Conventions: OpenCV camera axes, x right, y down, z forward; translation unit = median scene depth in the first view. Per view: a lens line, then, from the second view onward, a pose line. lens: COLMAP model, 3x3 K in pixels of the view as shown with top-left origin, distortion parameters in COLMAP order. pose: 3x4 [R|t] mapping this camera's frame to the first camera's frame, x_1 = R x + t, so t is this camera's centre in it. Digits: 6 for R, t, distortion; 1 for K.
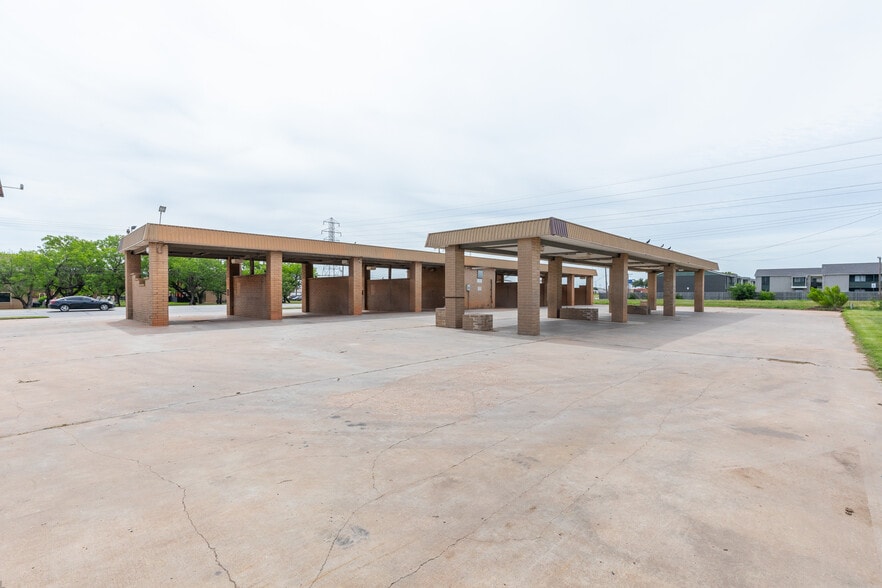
lens RADIAL K [[403.7, 0, 441.2], [0, 403.7, 290.9], [0, 0, 1]] dist [0.003398, -0.001420]
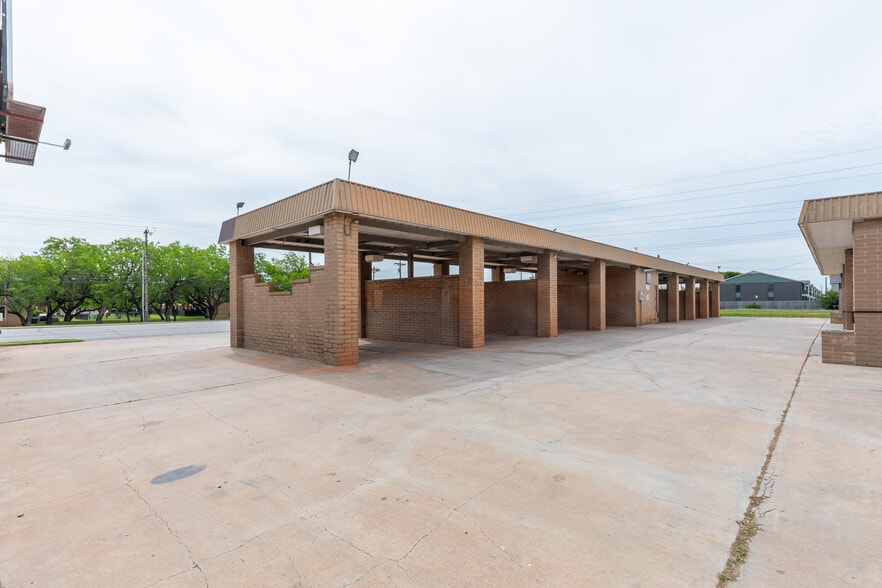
lens RADIAL K [[403.7, 0, 424.6], [0, 403.7, 303.6], [0, 0, 1]] dist [0.003398, -0.001420]
pose [[0.999918, -0.005933, 0.011376, -0.211626], [0.005876, 0.999970, 0.005017, -0.000264], [-0.011405, -0.004949, 0.999923, 0.157209]]
